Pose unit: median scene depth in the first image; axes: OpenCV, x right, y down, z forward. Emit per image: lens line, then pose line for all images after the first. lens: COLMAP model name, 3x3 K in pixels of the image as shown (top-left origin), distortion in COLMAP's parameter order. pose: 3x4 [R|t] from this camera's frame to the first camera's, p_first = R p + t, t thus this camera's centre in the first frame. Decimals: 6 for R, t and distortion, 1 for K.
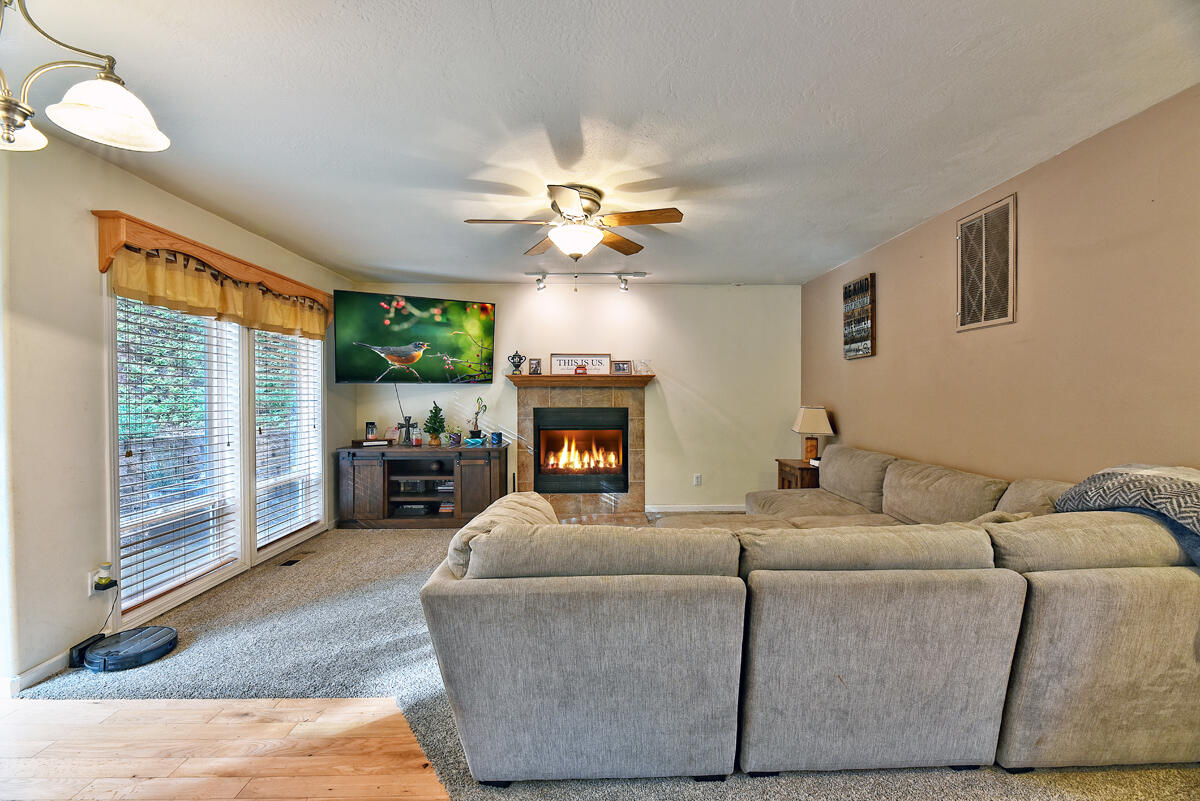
lens RADIAL K [[486.6, 0, 595.2], [0, 486.6, 397.5], [0, 0, 1]] dist [0.000832, -0.000007]
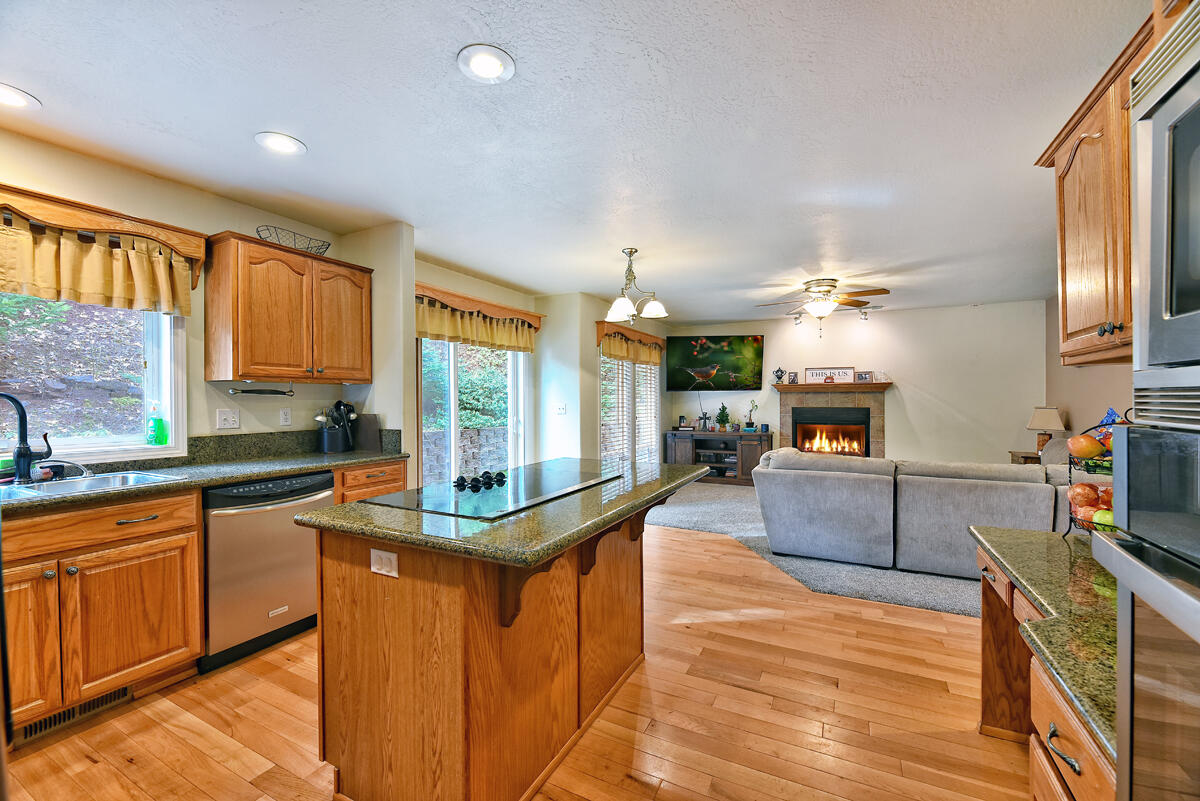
lens RADIAL K [[486.6, 0, 595.2], [0, 486.6, 397.5], [0, 0, 1]] dist [0.000832, -0.000007]
pose [[0.876372, -0.002510, -0.481629, 0.055709], [0.000135, 0.999988, -0.004966, 0.000079], [0.481635, 0.004287, 0.876361, -0.545935]]
